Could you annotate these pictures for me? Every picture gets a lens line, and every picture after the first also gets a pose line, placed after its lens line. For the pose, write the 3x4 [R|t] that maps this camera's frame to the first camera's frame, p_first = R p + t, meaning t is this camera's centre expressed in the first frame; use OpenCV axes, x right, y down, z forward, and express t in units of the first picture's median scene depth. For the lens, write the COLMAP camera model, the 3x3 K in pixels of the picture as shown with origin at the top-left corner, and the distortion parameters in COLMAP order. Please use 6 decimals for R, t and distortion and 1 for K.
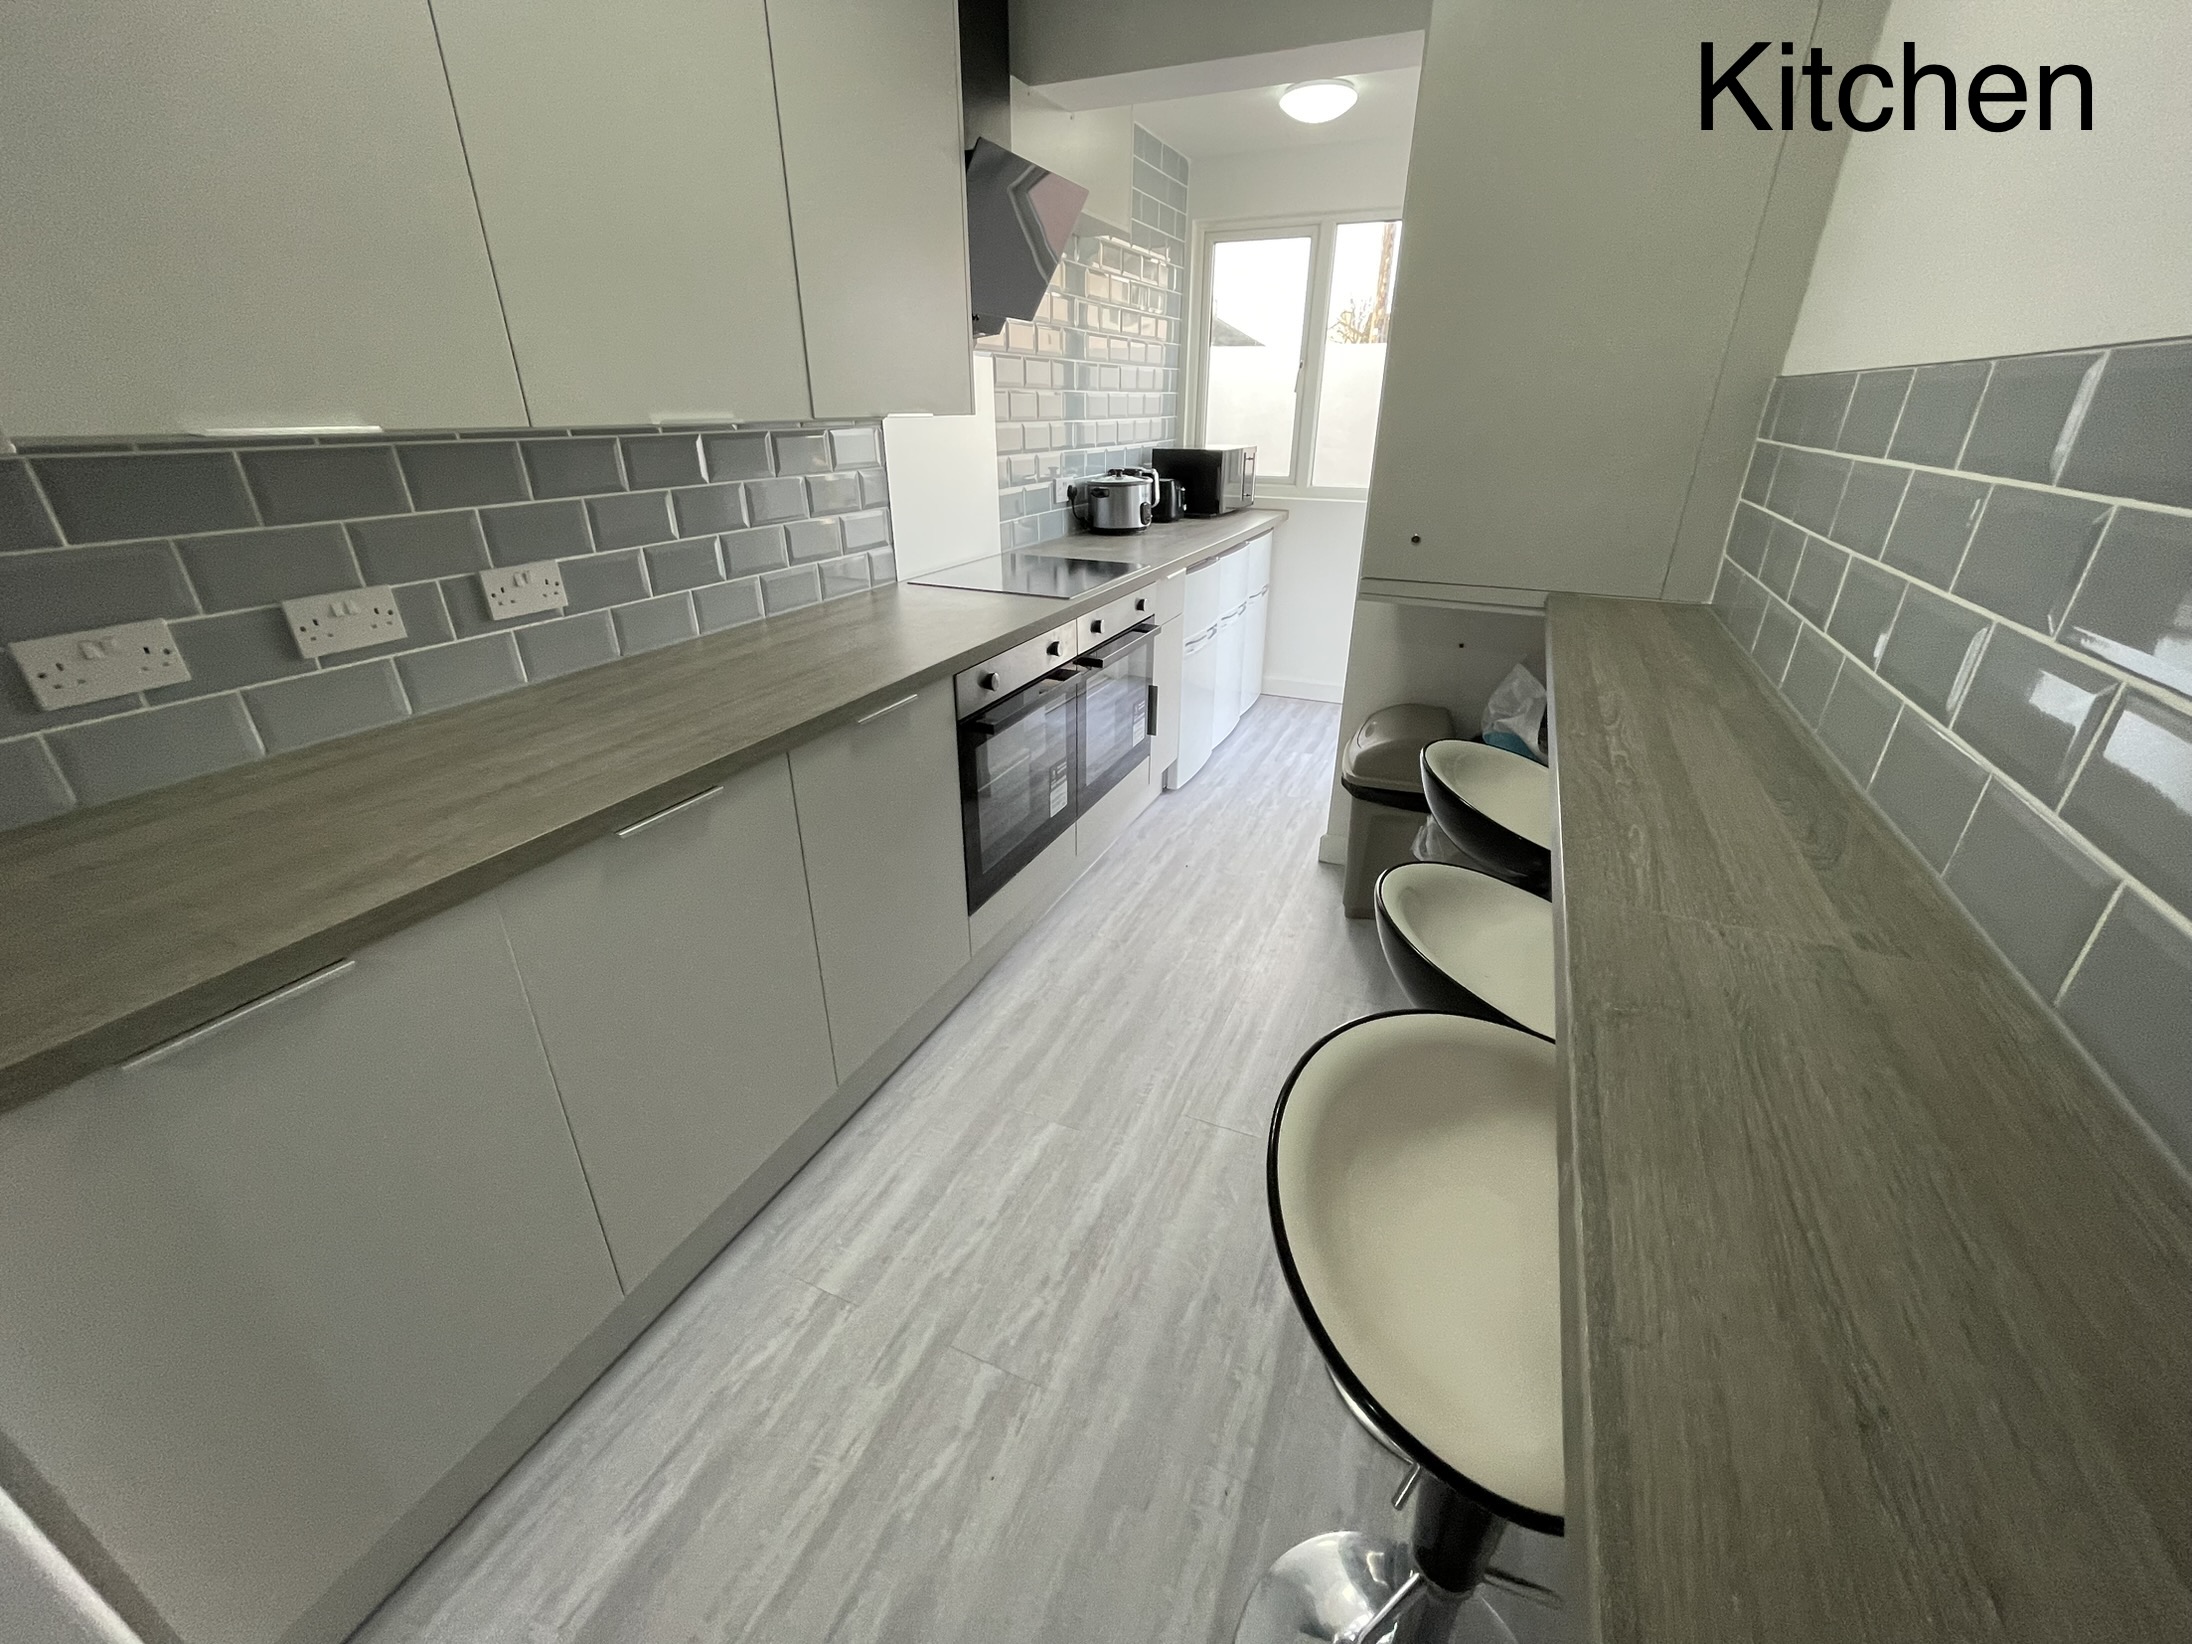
lens RADIAL K [[887.2, 0, 1094.2], [0, 887.2, 821.5], [0, 0, 1]] dist [-0.001608, -0.000204]
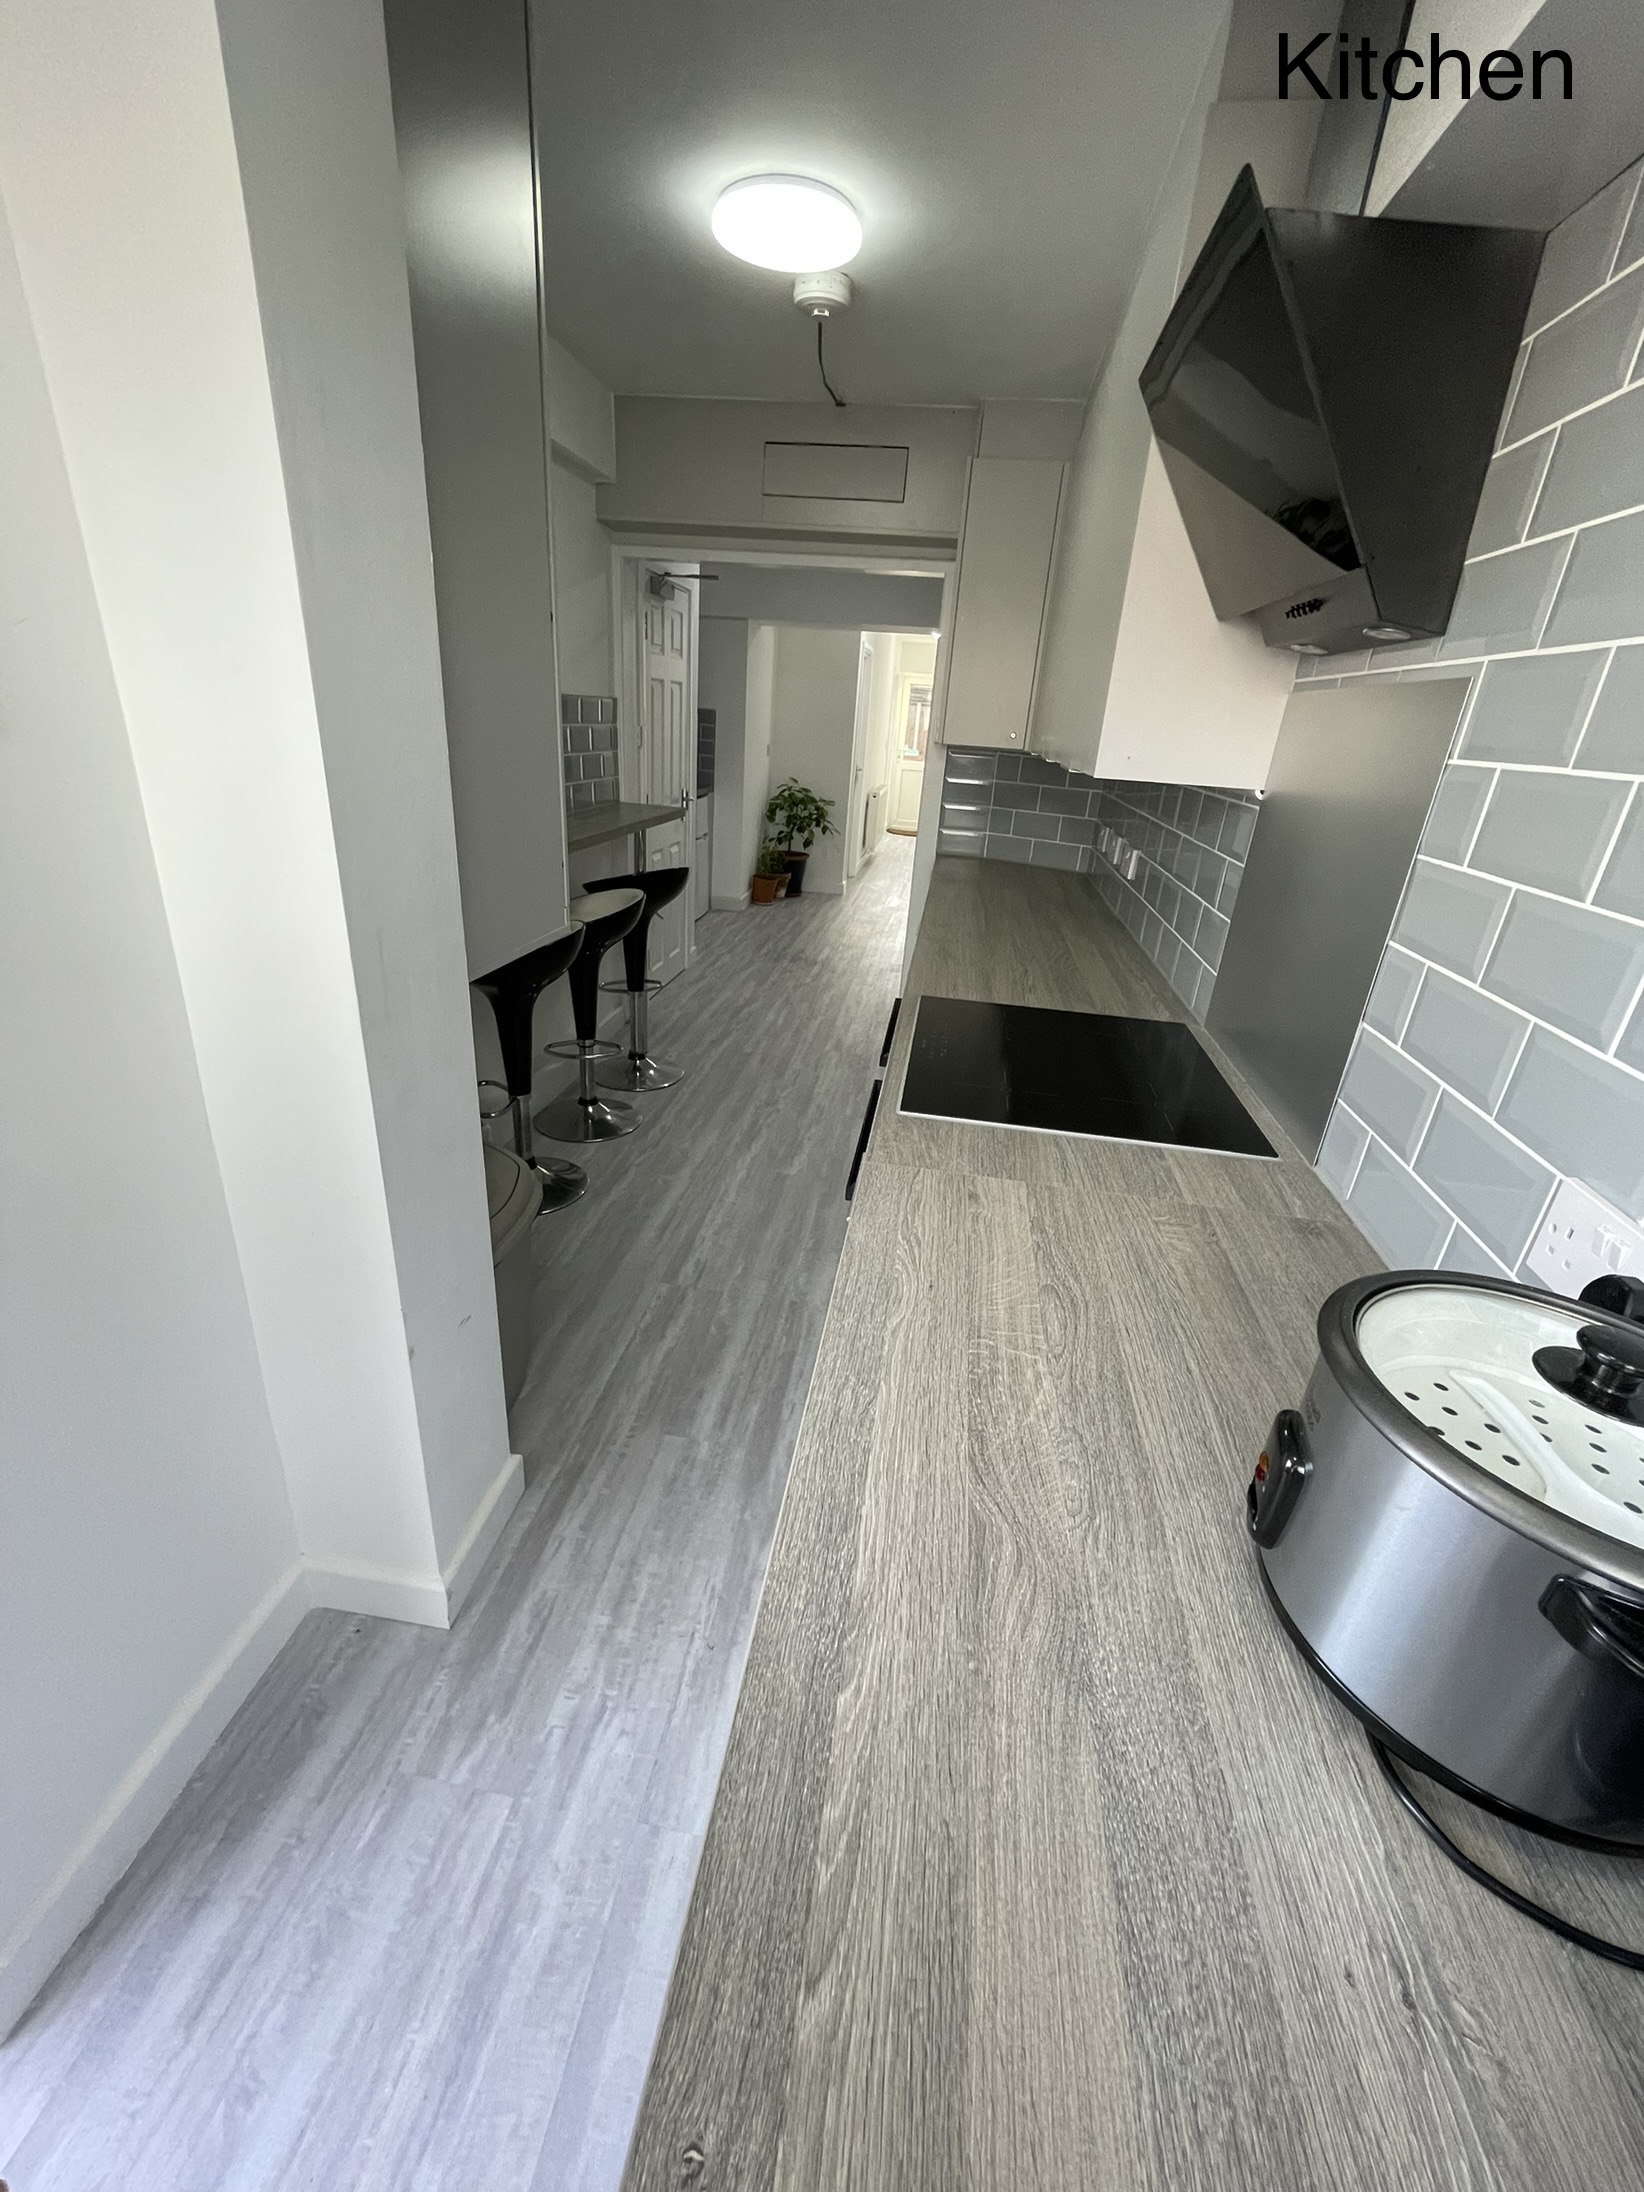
lens RADIAL K [[887.2, 0, 822.0], [0, 887.2, 1096.0], [0, 0, 1]] dist [-0.001608, -0.000204]
pose [[-0.960150, 0.045997, -0.275675, 0.178621], [-0.178646, 0.657556, 0.731919, -0.491993], [0.214938, 0.752000, -0.623135, 1.013742]]
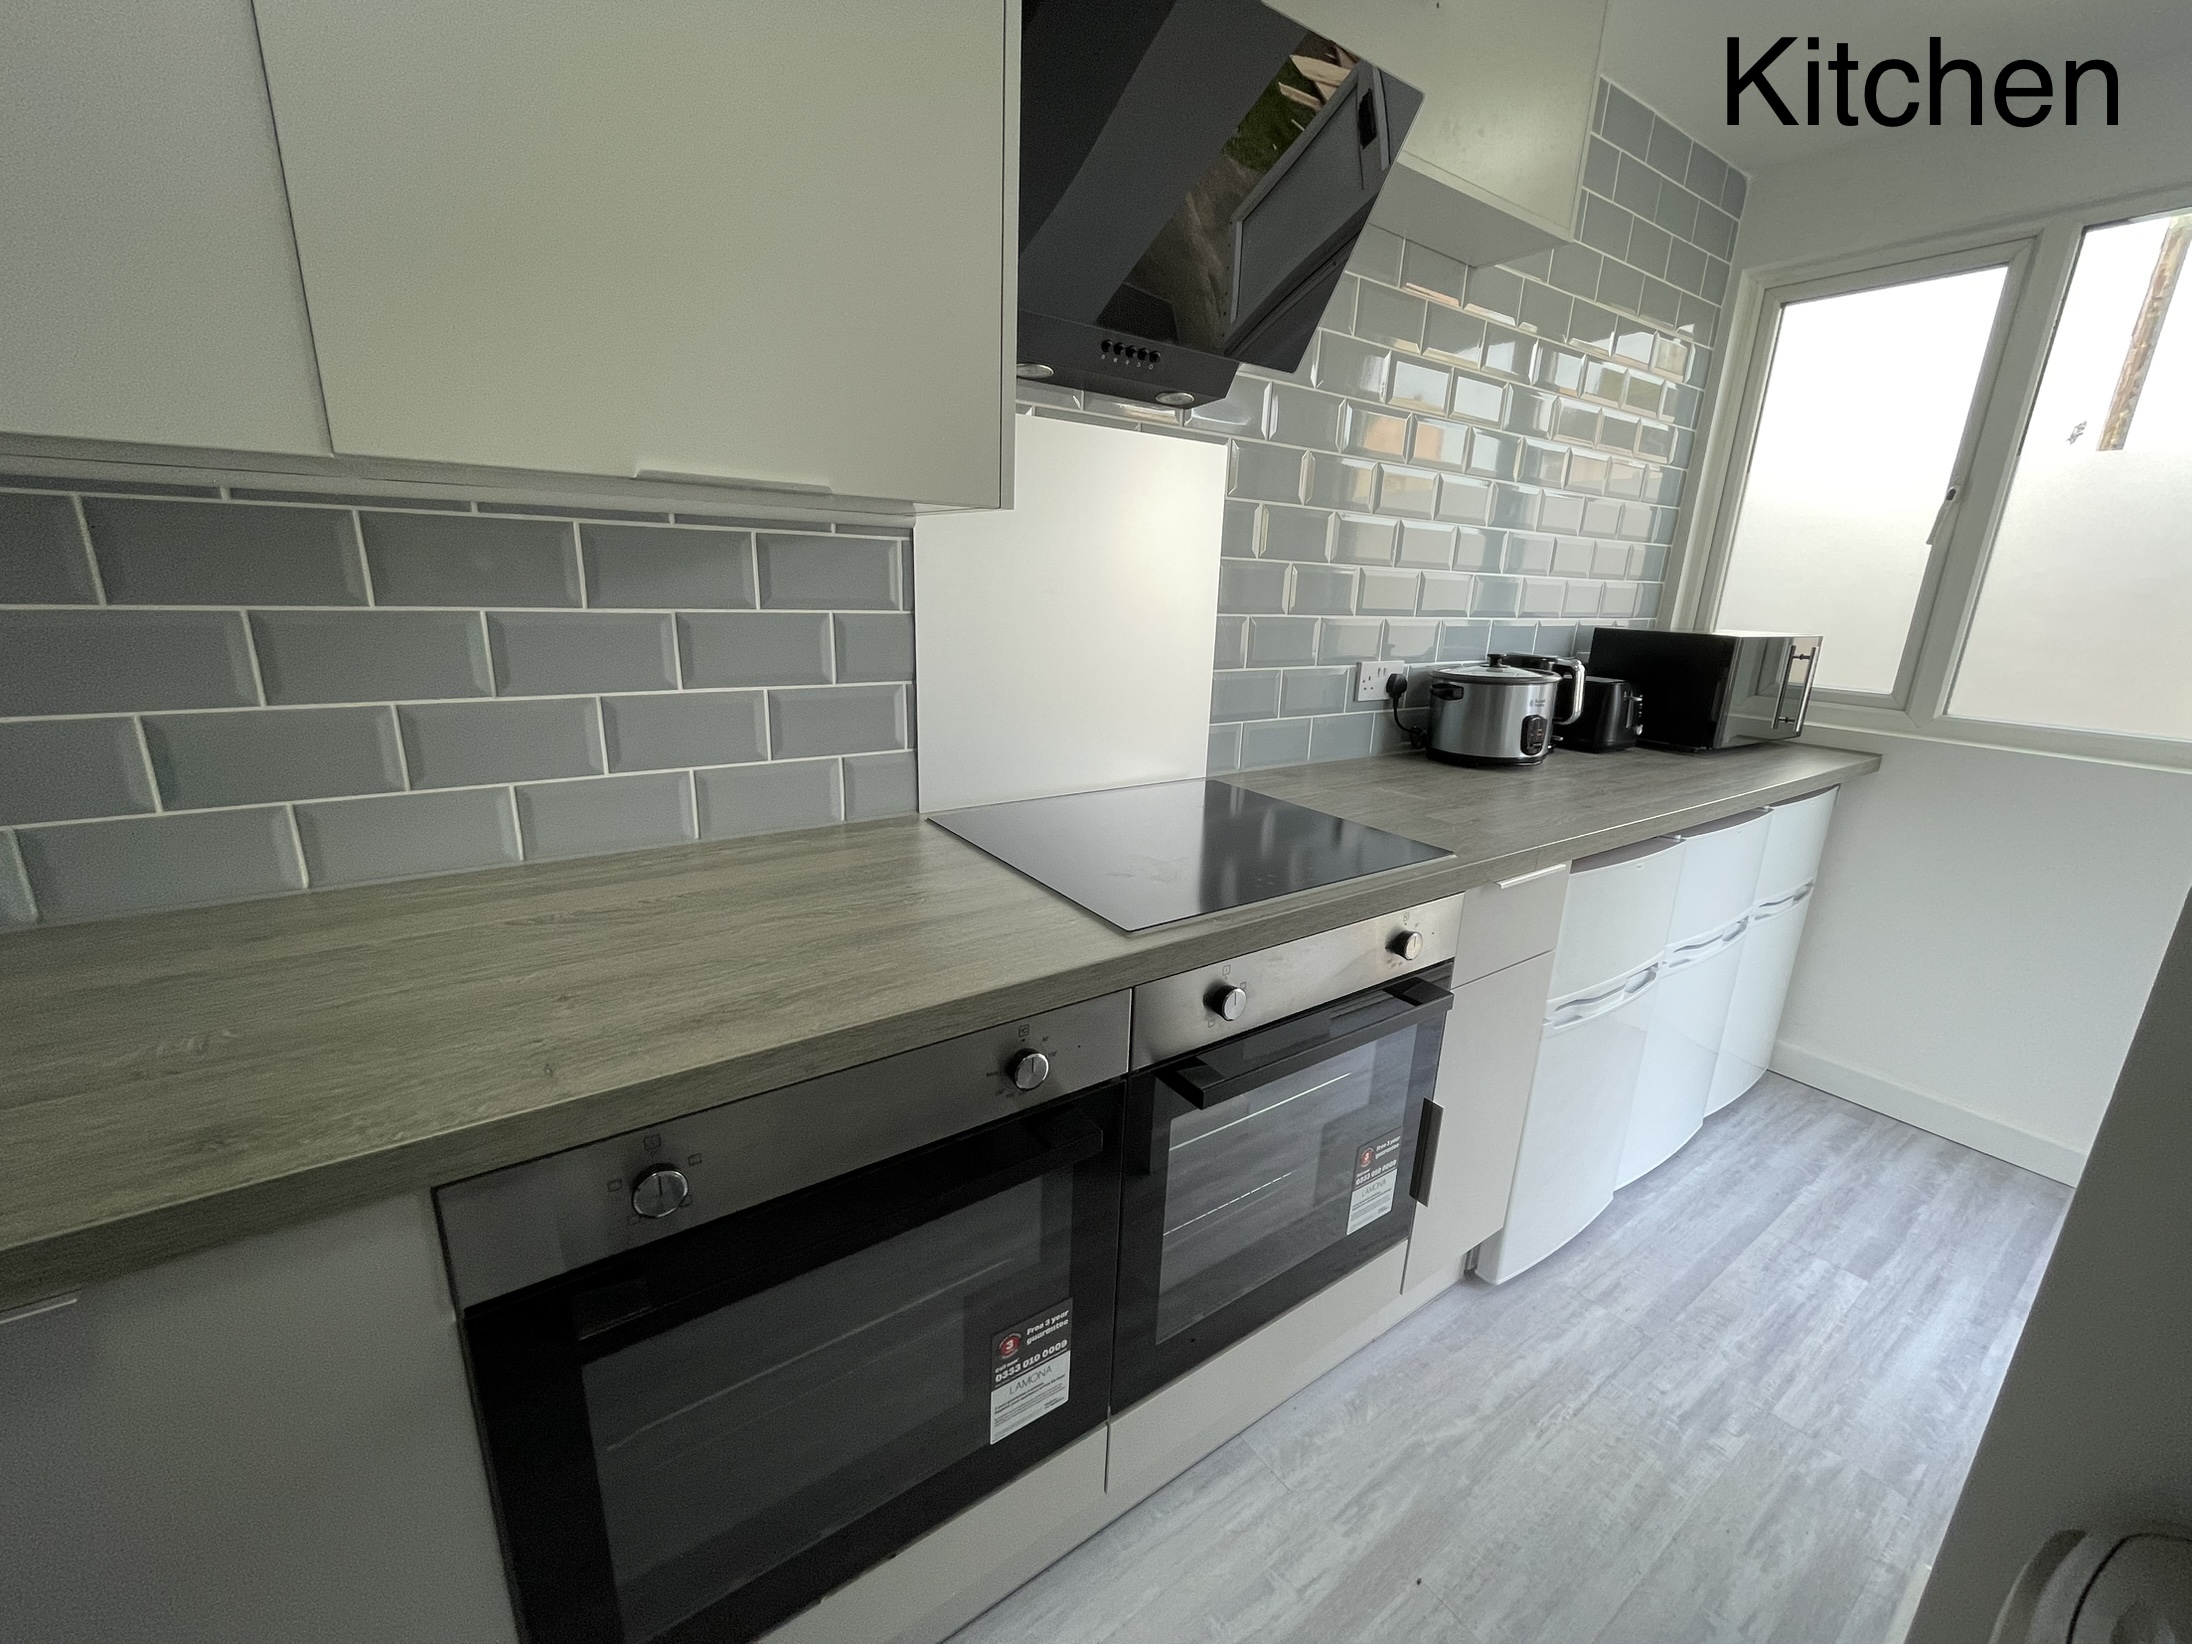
lens RADIAL K [[887.2, 0, 1094.2], [0, 887.2, 821.5], [0, 0, 1]] dist [-0.001608, -0.000204]
pose [[0.858821, 0.162825, -0.485711, 0.097052], [-0.248385, 0.961590, -0.116834, -0.165366], [0.448031, 0.220983, 0.866276, 0.419573]]
